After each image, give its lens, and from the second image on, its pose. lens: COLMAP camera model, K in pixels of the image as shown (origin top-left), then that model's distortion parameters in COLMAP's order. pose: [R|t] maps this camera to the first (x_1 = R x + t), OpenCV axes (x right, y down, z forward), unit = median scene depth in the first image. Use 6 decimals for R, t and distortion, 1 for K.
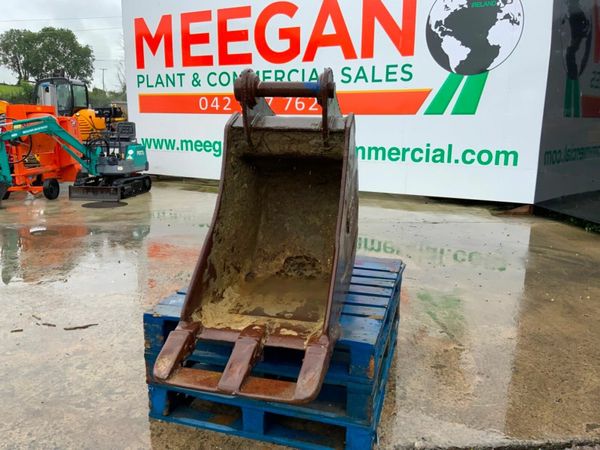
lens RADIAL K [[496.1, 0, 300.0], [0, 496.1, 225.0], [0, 0, 1]] dist [0.098419, -0.185677]
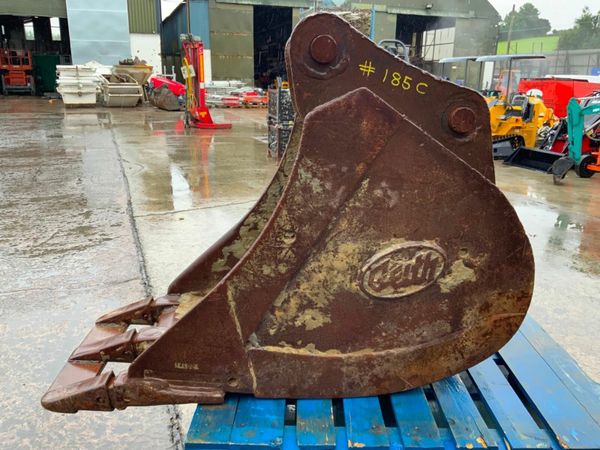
lens RADIAL K [[496.1, 0, 300.0], [0, 496.1, 225.0], [0, 0, 1]] dist [0.098419, -0.185677]
pose [[0.278347, 0.261458, -0.924209, 0.622665], [-0.213462, 0.955011, 0.205883, -0.174444], [0.936460, 0.139977, 0.321636, 0.755939]]
